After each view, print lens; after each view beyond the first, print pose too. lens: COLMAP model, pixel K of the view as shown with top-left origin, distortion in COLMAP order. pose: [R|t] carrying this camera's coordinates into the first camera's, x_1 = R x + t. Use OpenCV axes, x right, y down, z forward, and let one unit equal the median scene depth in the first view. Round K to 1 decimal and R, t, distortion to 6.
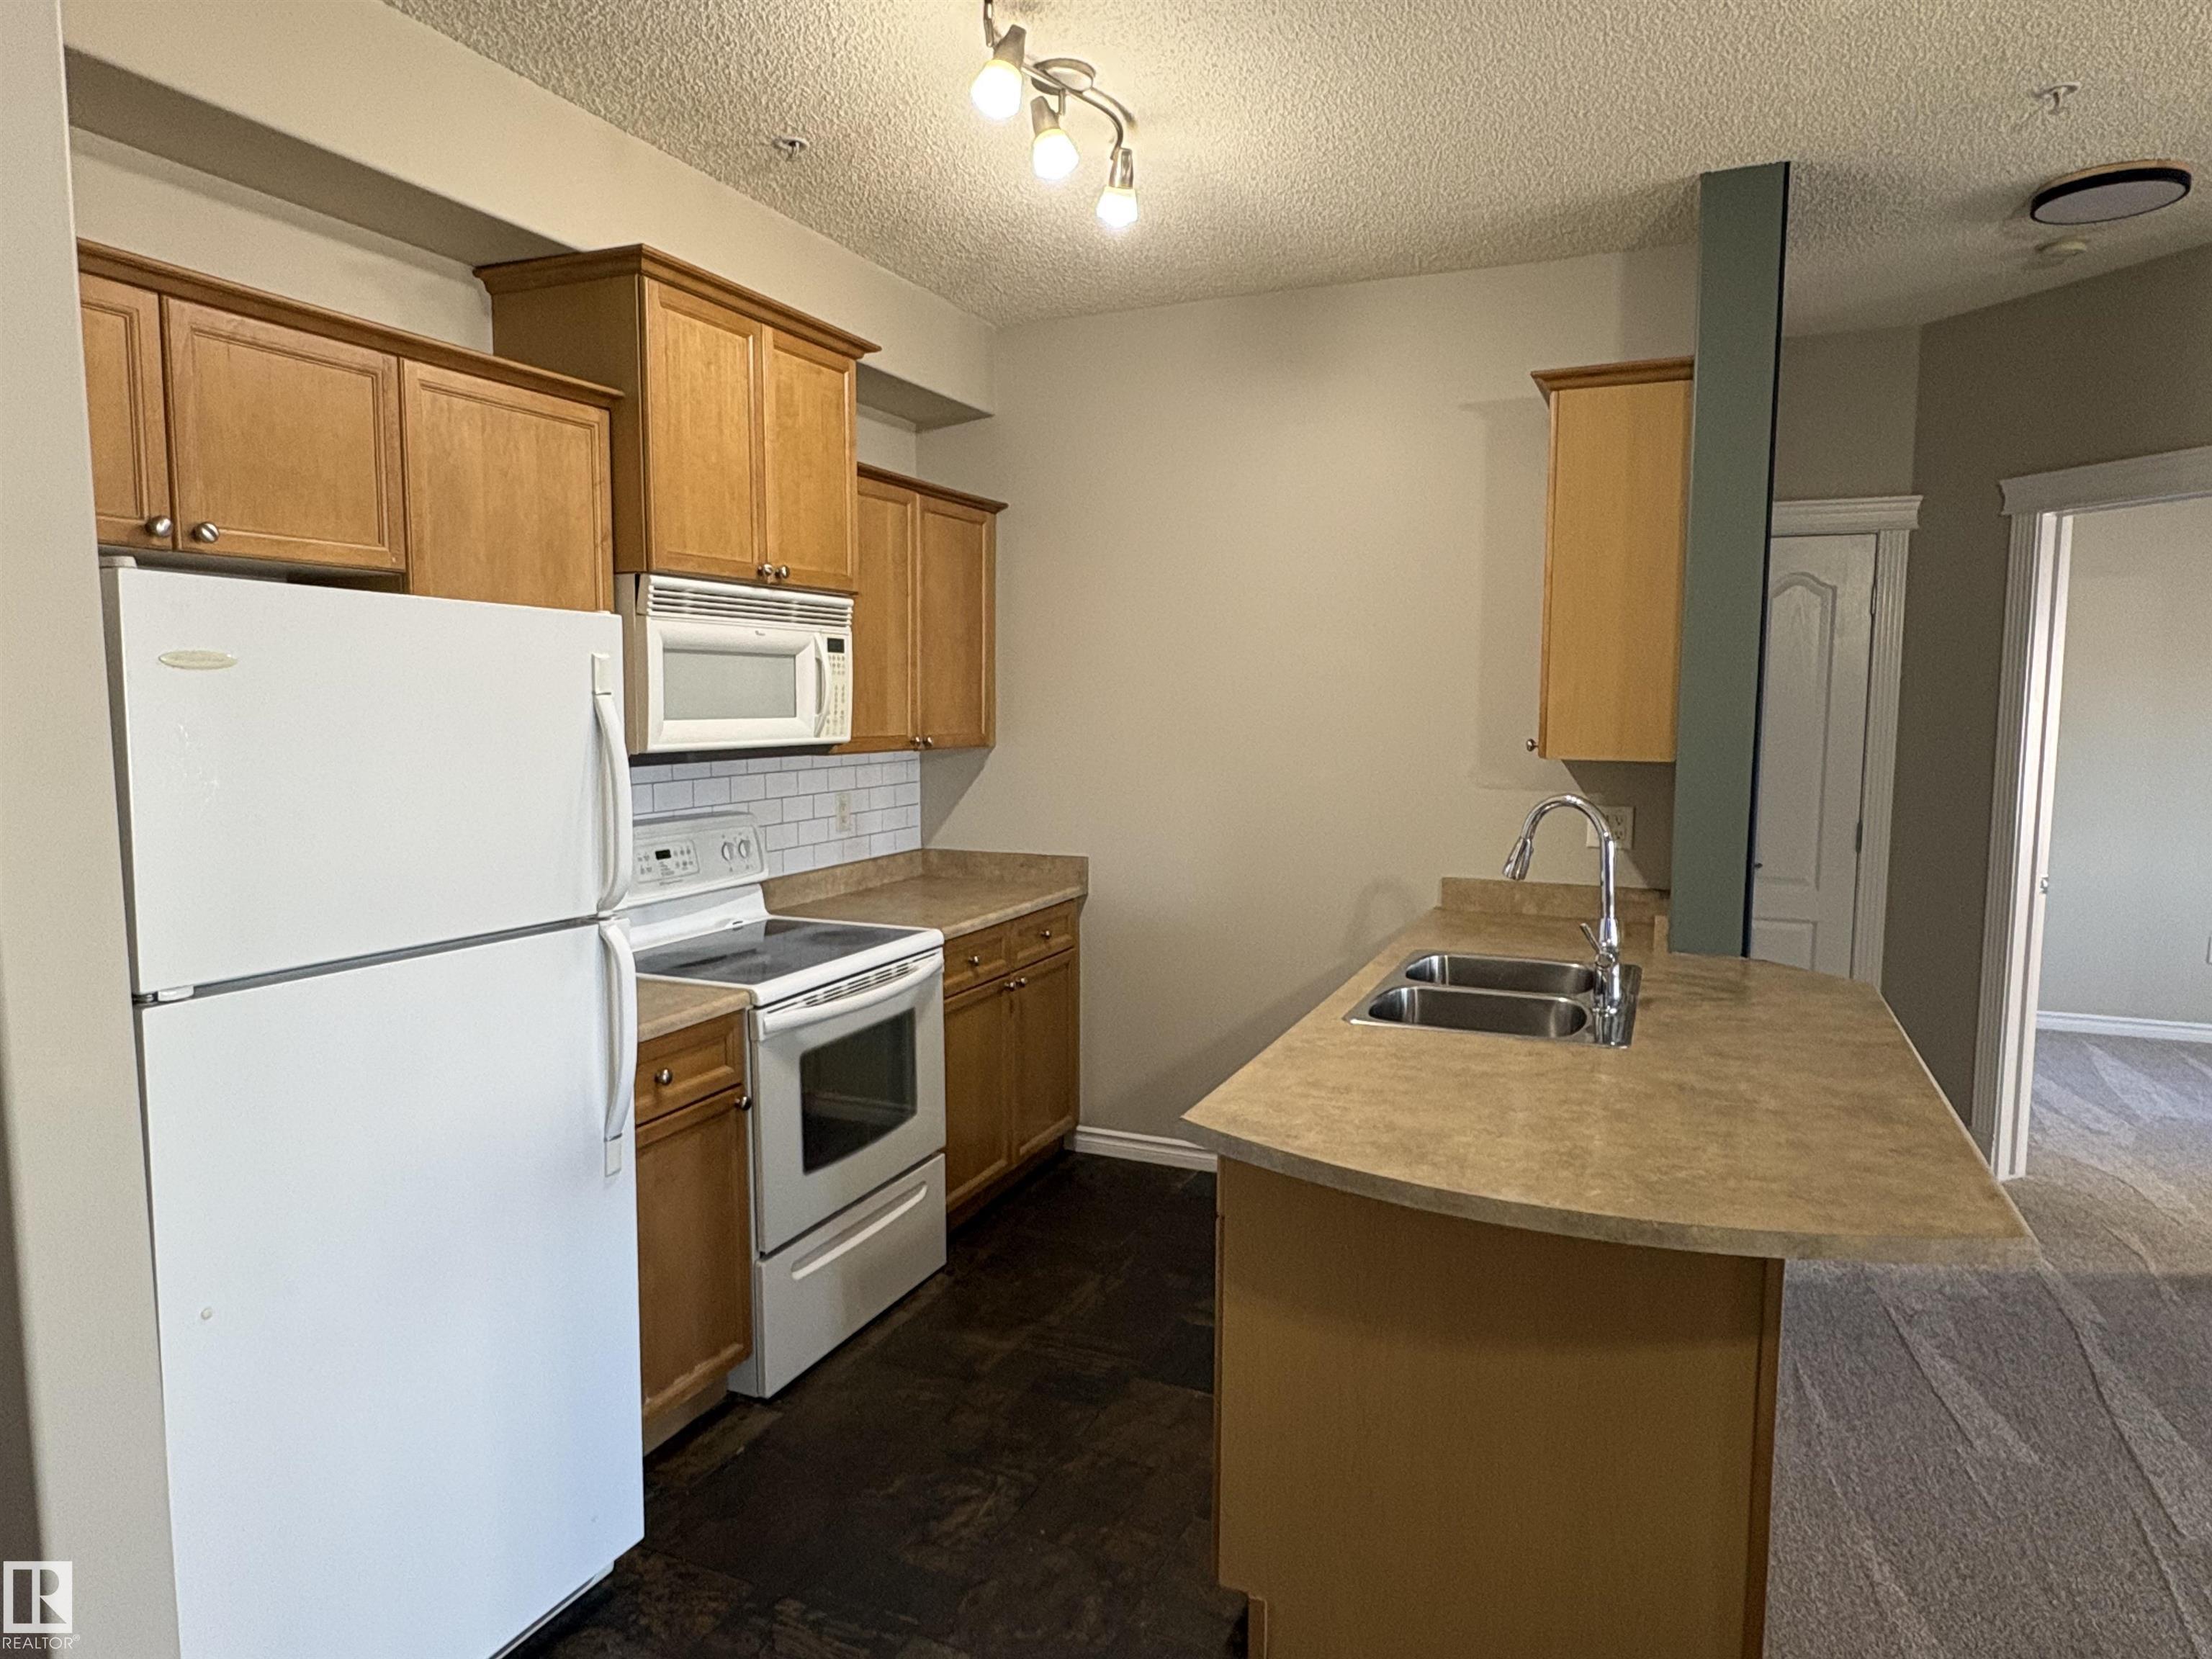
lens RADIAL K [[1343.6, 0, 1106.0], [0, 1343.6, 829.5], [0, 0, 1]] dist [-0.000630, 0.001406]
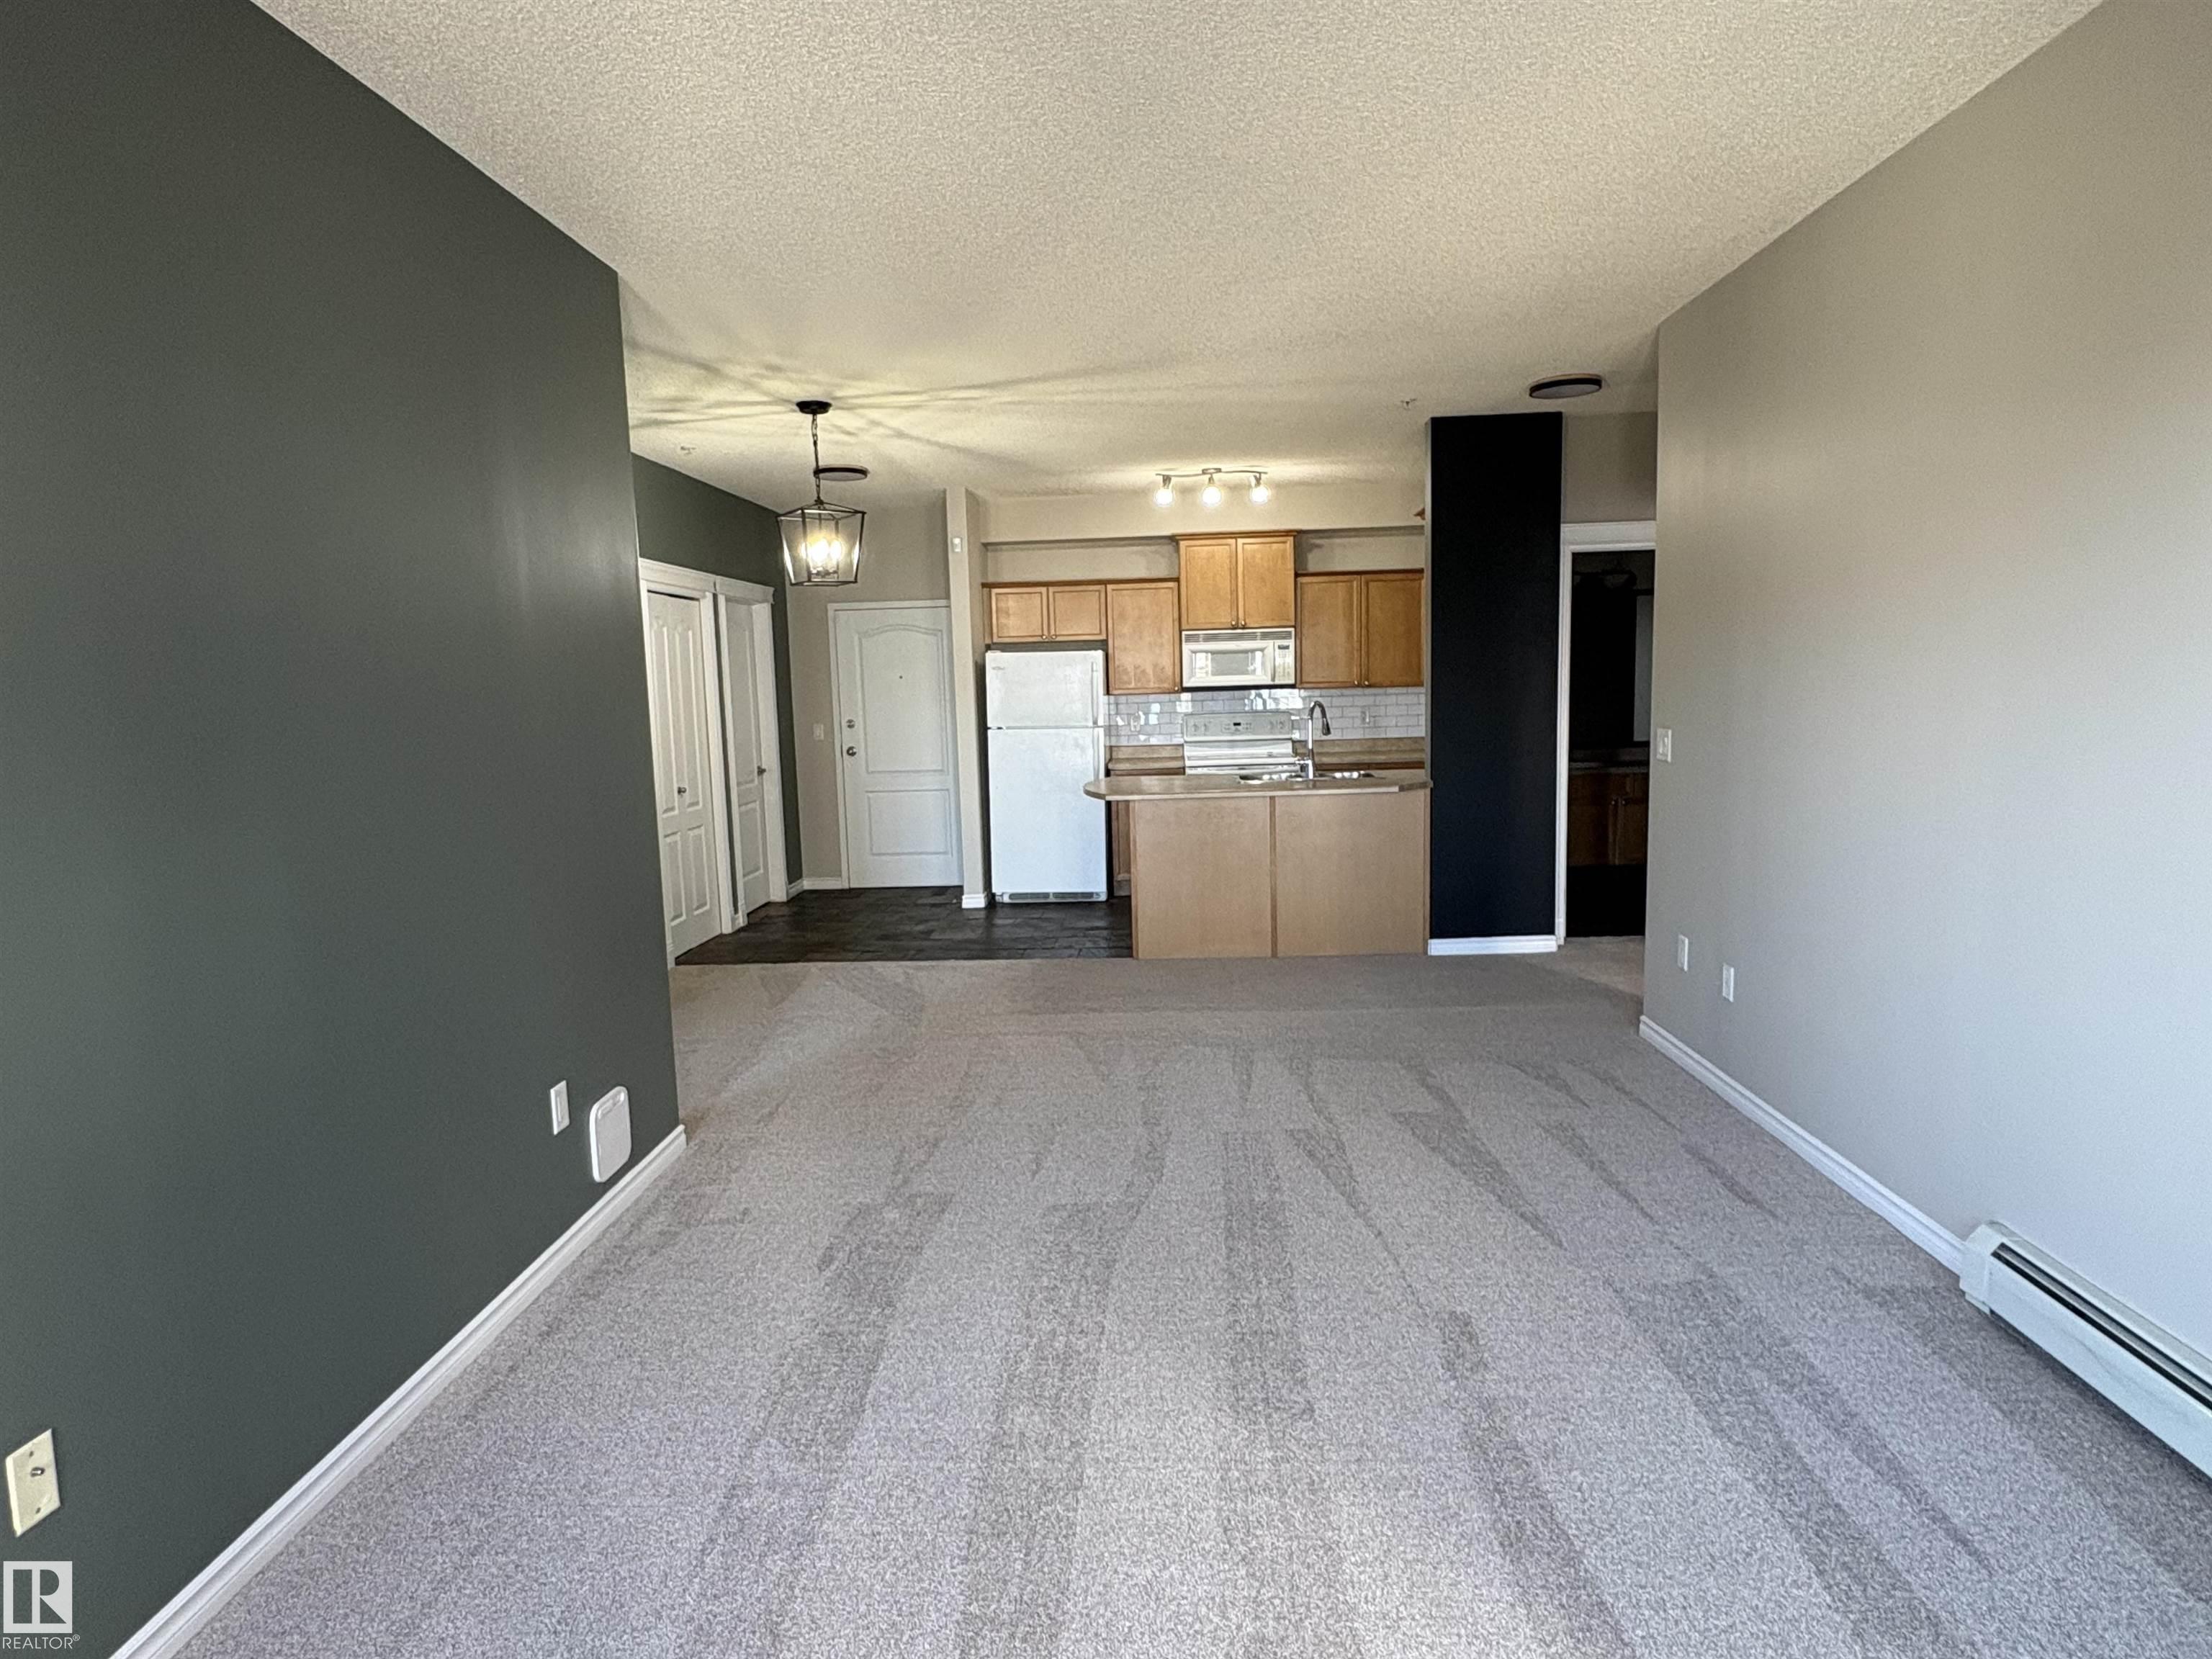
lens RADIAL K [[1277.6, 0, 1106.0], [0, 1277.6, 829.5], [0, 0, 1]] dist [-0.001324, 0.001363]
pose [[0.352390, 0.097716, -0.930738, 2.206582], [-0.063088, 0.994752, 0.080550, 0.042230], [0.933724, 0.030334, 0.356705, -0.221282]]
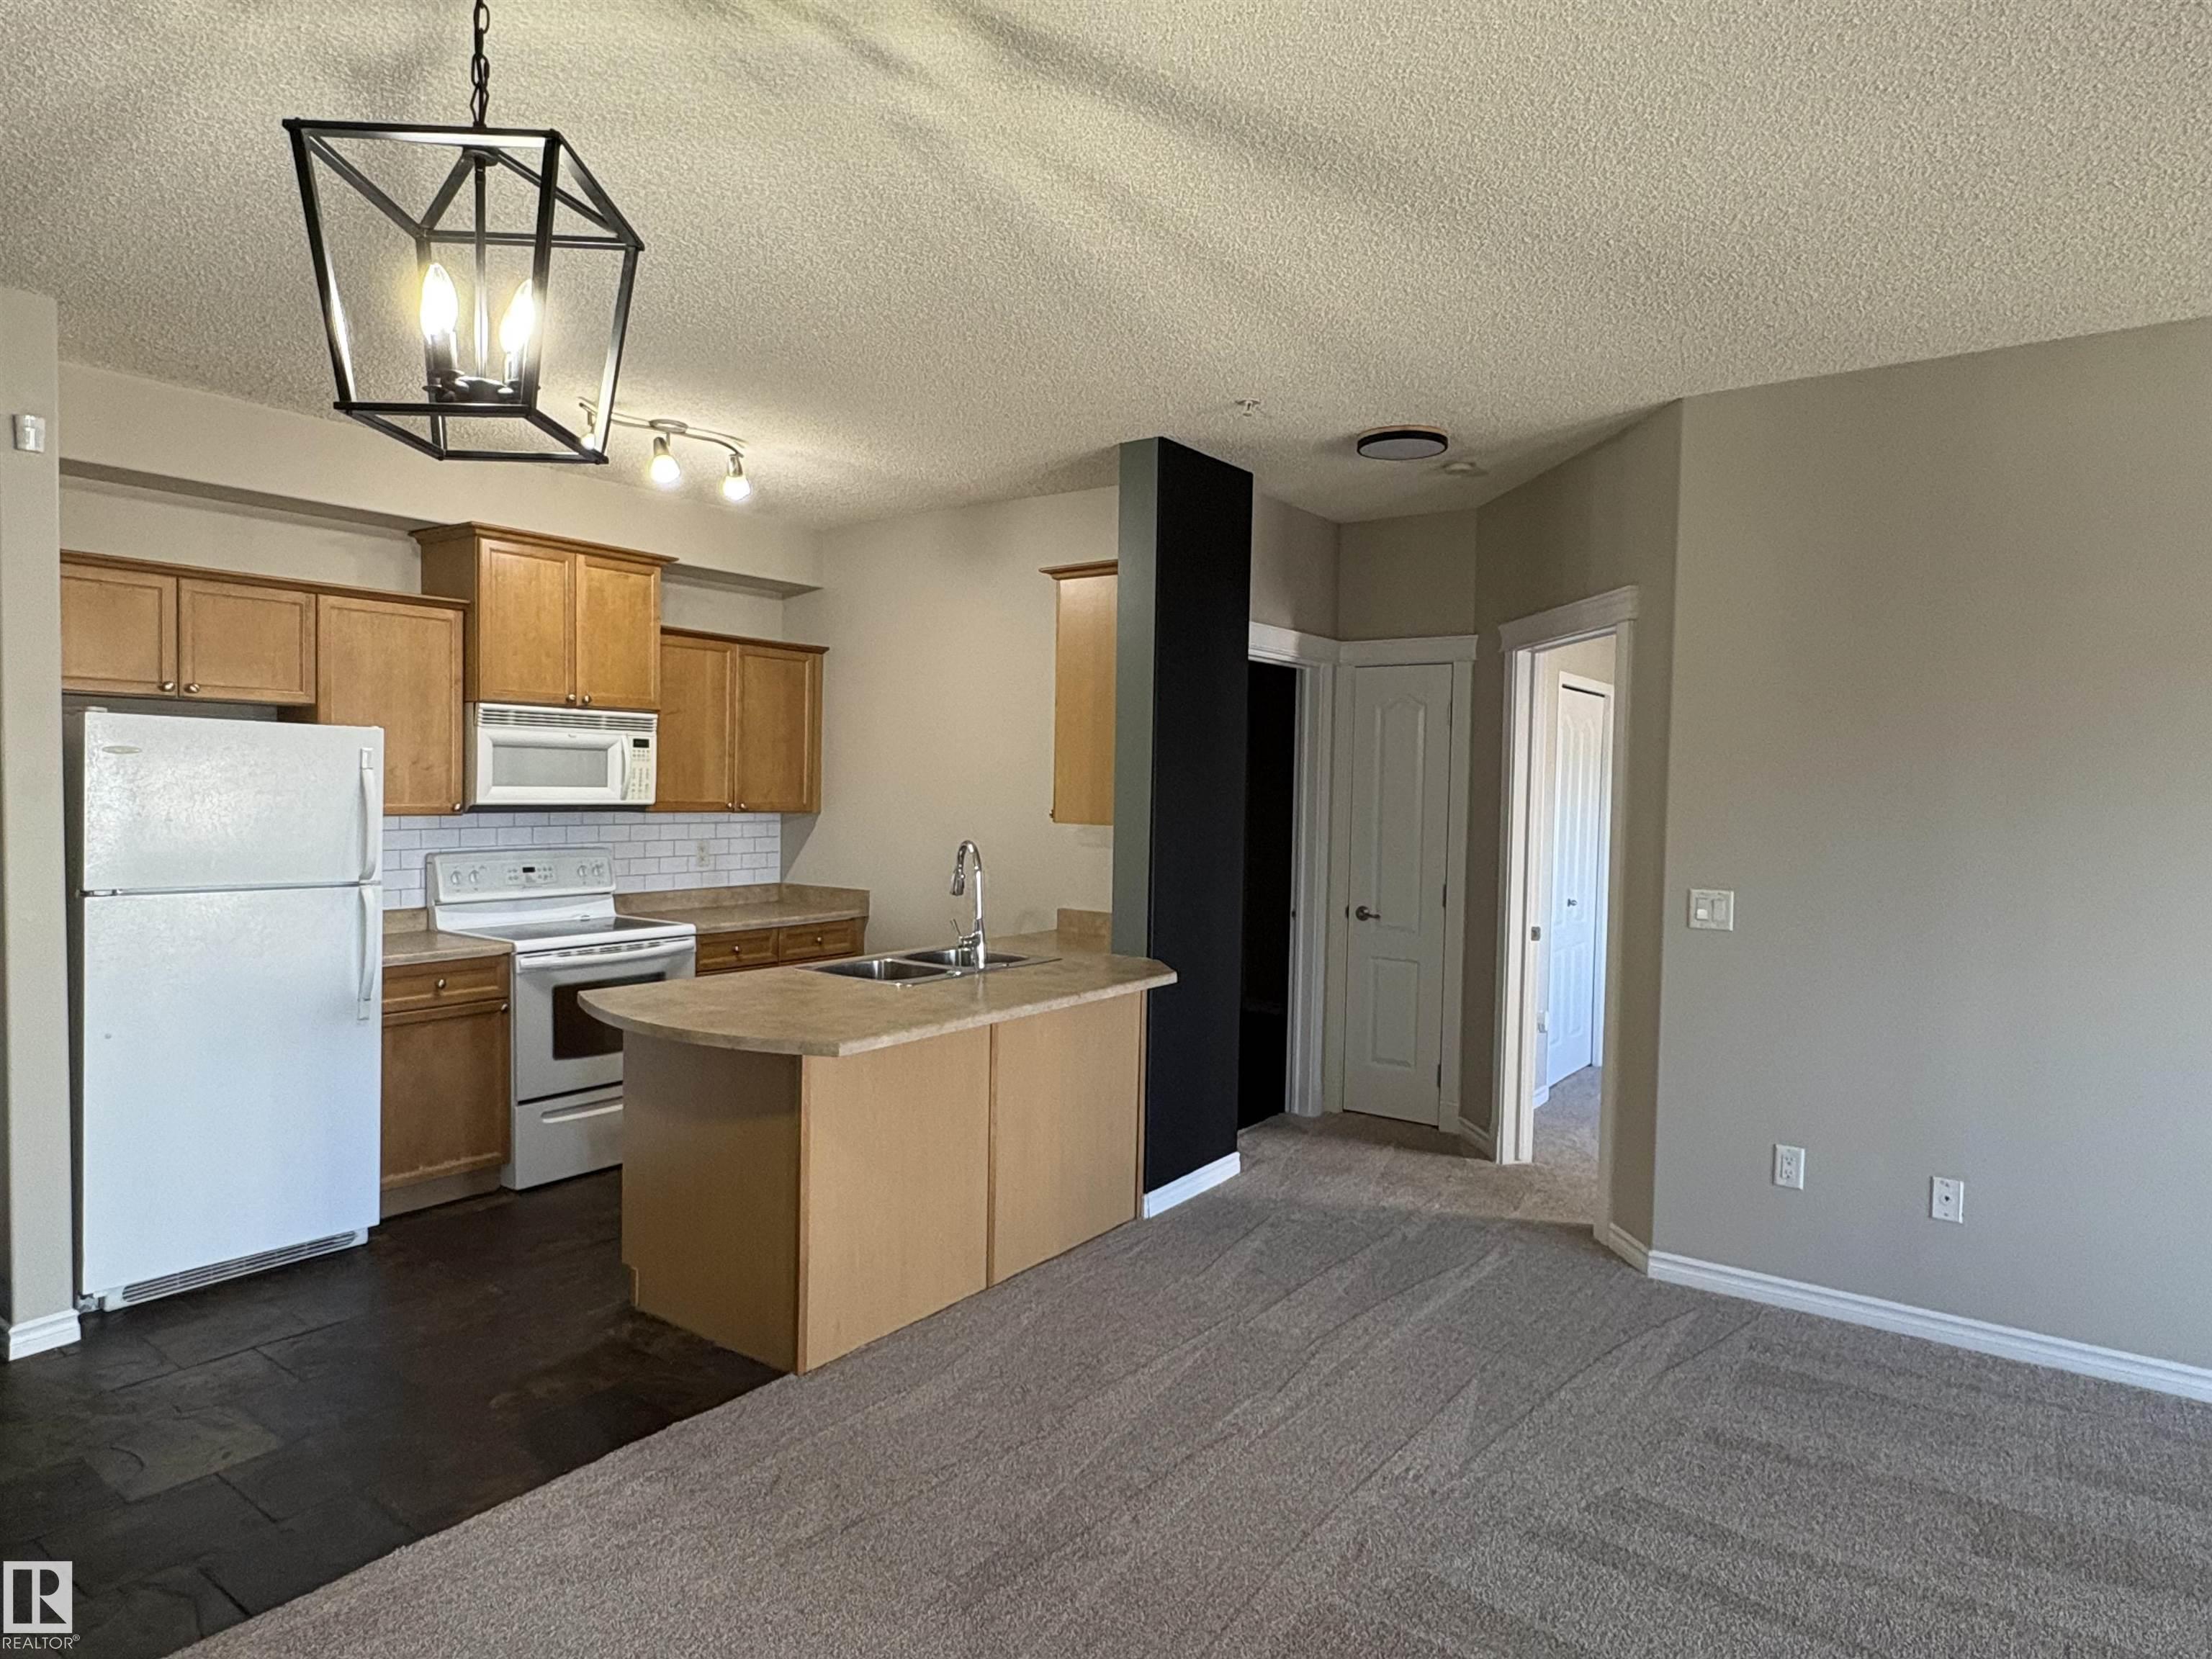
lens RADIAL K [[1277.6, 0, 1106.0], [0, 1277.6, 829.5], [0, 0, 1]] dist [-0.001324, 0.001363]
pose [[0.976172, 0.022084, -0.215870, 0.725328], [-0.036438, 0.997364, -0.062742, 0.043872], [0.213915, 0.069112, 0.974404, -0.385462]]
